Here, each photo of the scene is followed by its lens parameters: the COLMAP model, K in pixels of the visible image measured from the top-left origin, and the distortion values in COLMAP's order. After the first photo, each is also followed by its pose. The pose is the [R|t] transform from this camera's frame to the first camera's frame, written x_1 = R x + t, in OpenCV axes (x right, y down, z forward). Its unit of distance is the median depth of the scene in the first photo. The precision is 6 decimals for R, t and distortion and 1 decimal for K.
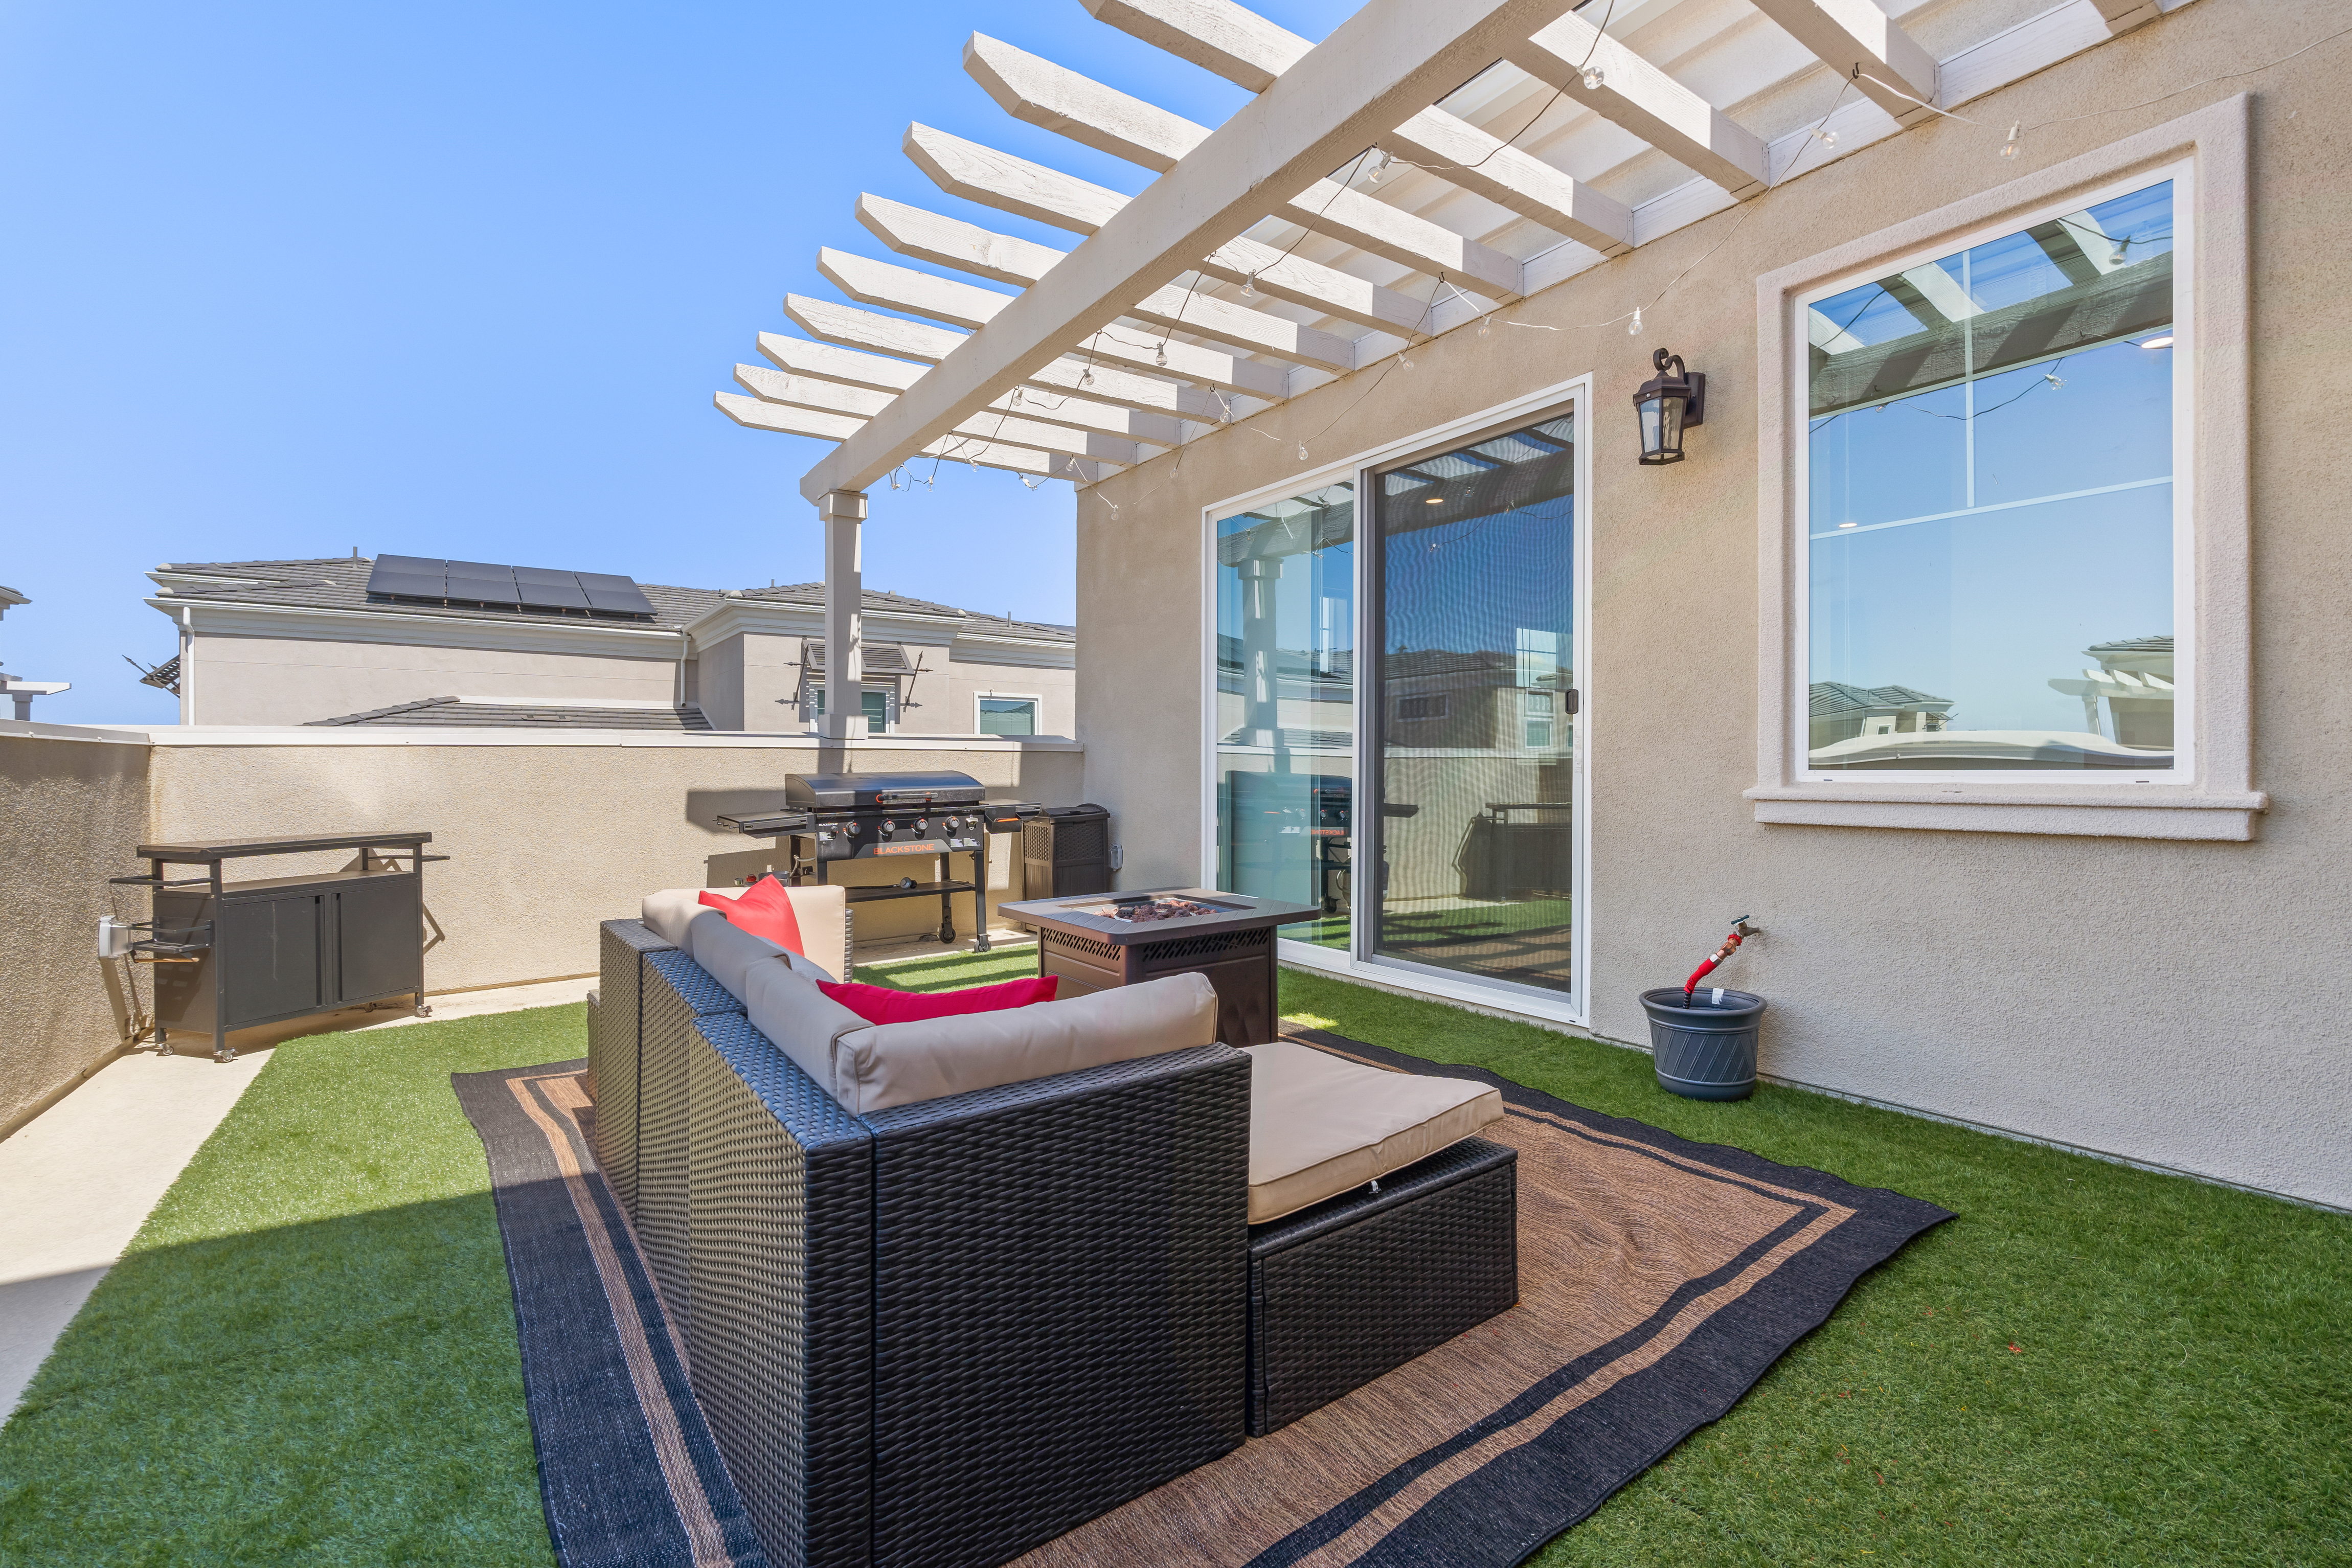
lens RADIAL K [[1031.9, 0, 1175.5], [0, 1031.9, 774.0], [0, 0, 1]] dist [-0.002513, 0.000549]
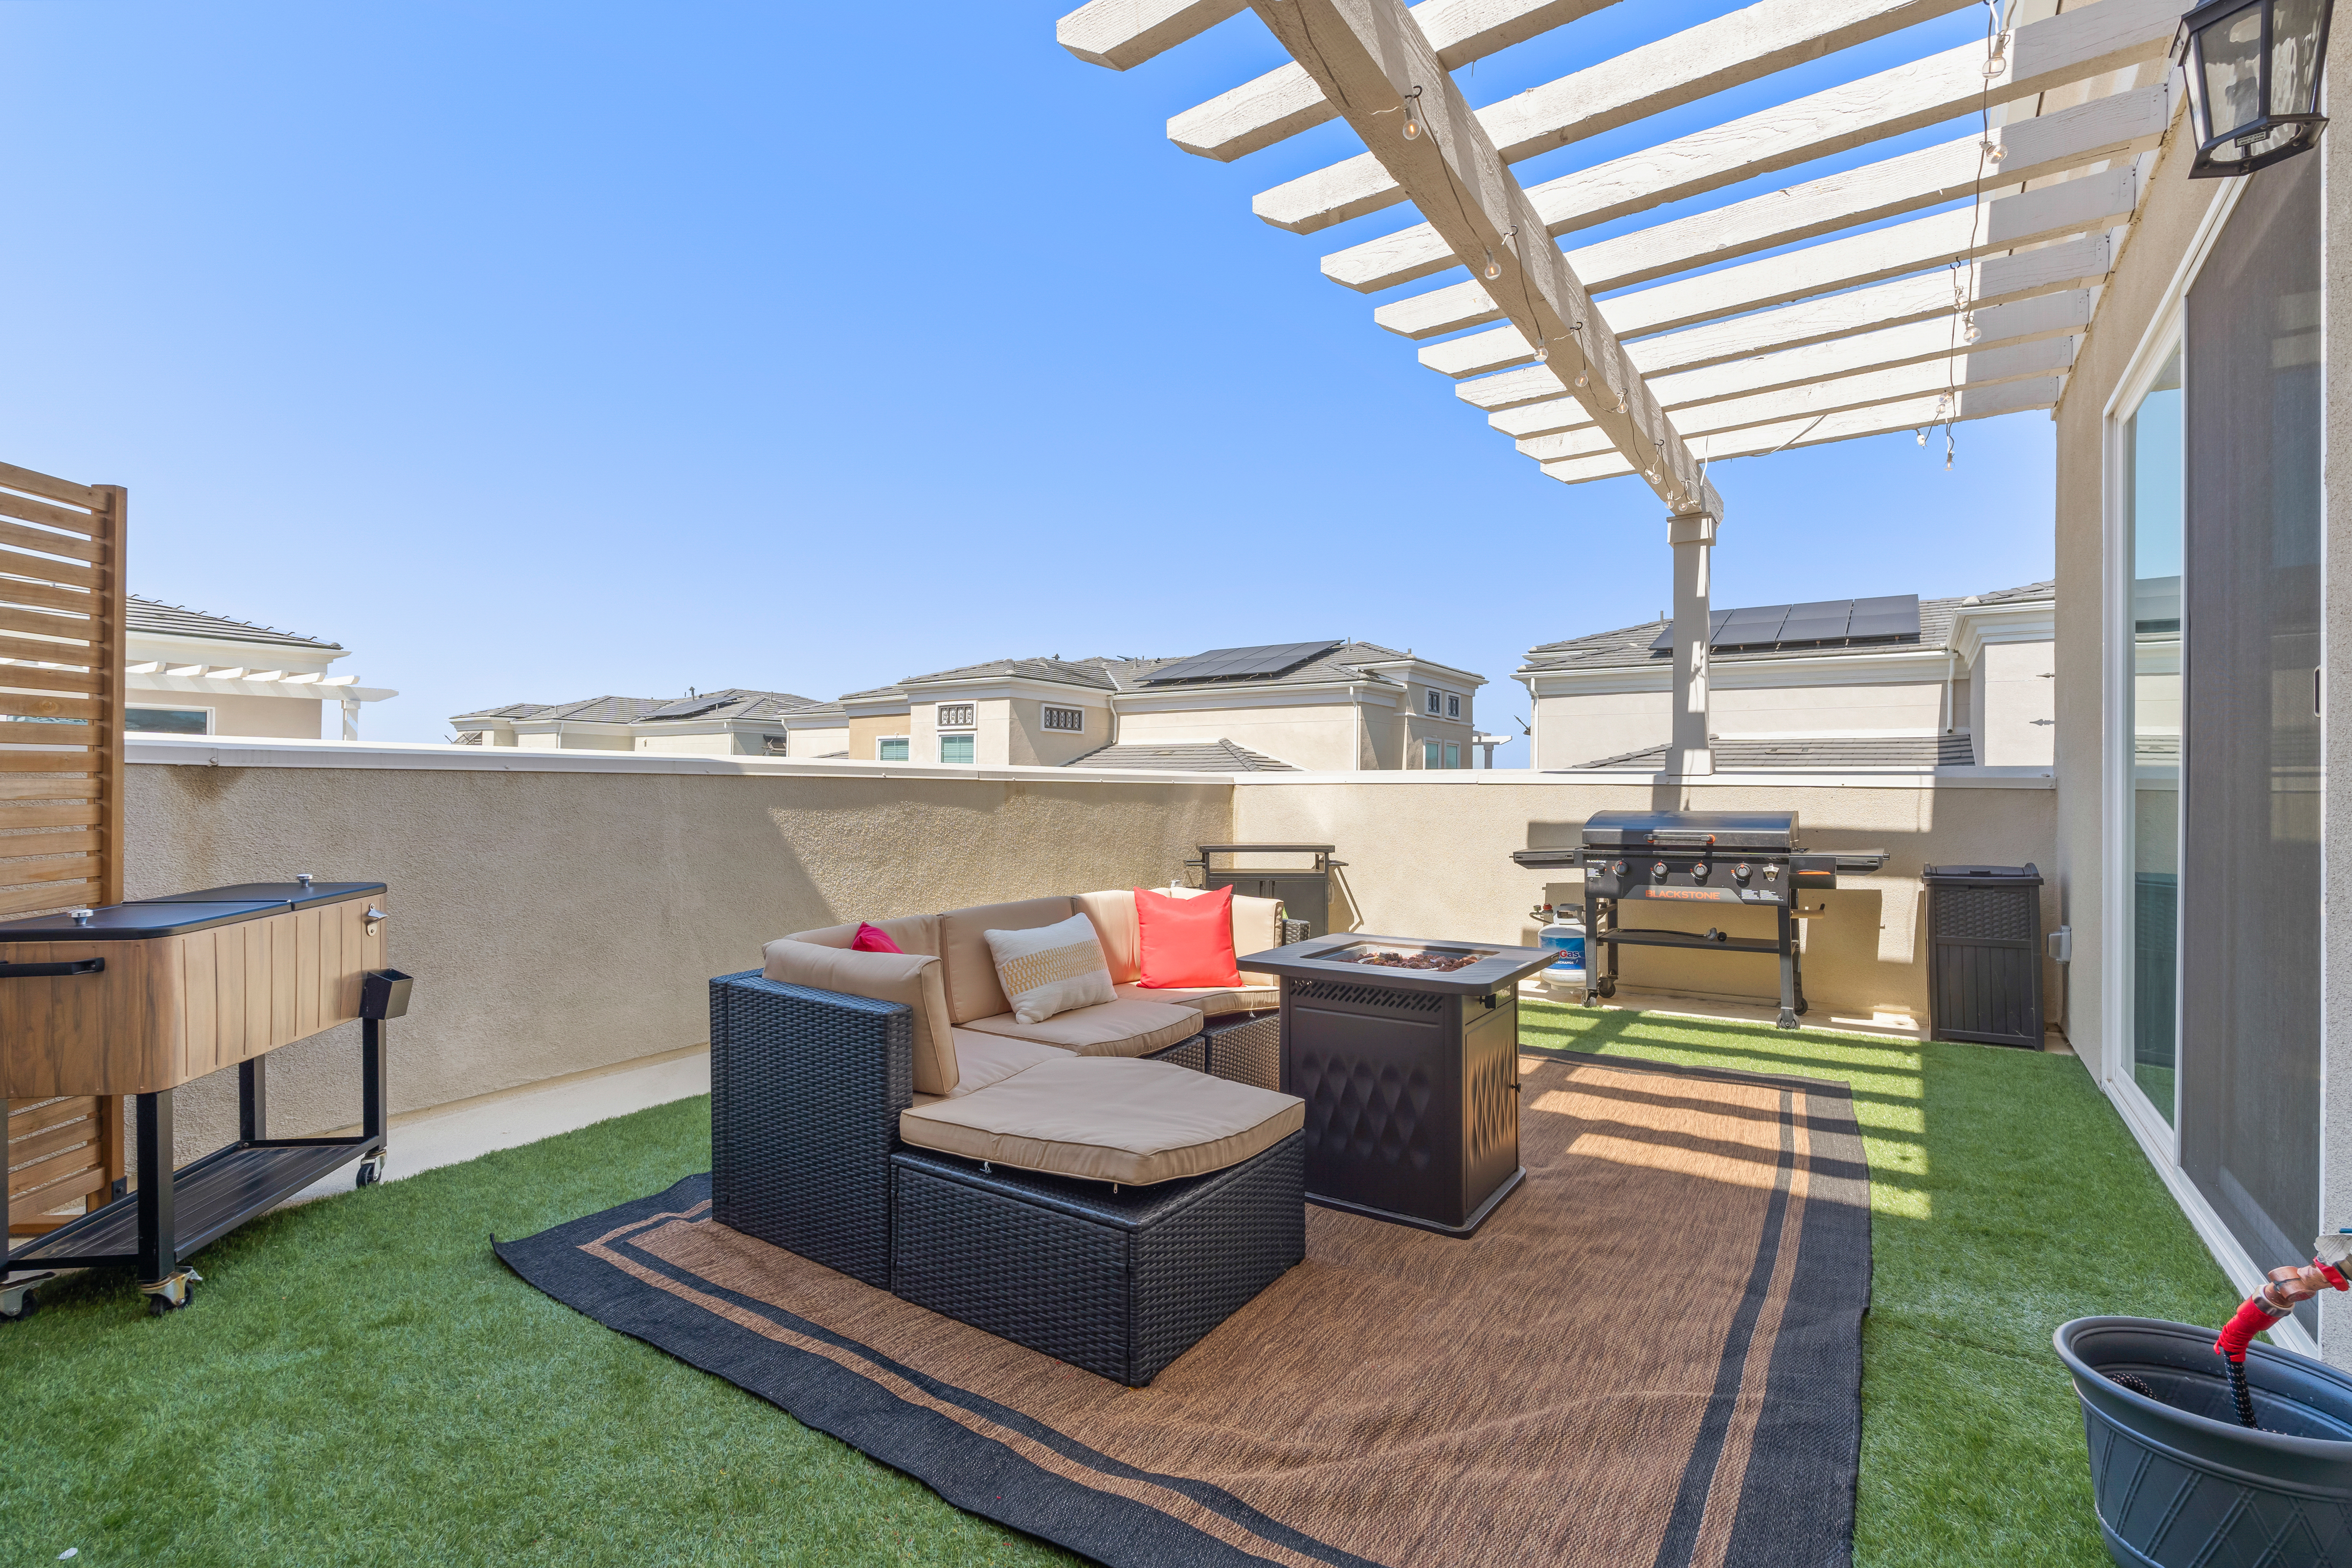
lens RADIAL K [[1031.9, 0, 1181.1], [0, 1031.9, 786.6], [0, 0, 1]] dist [-0.002513, 0.000549]
pose [[0.349971, 0.002921, -0.936756, 0.452241], [-0.019251, 0.999806, -0.004074, -0.011509], [0.936563, 0.019459, 0.349960, 0.258593]]
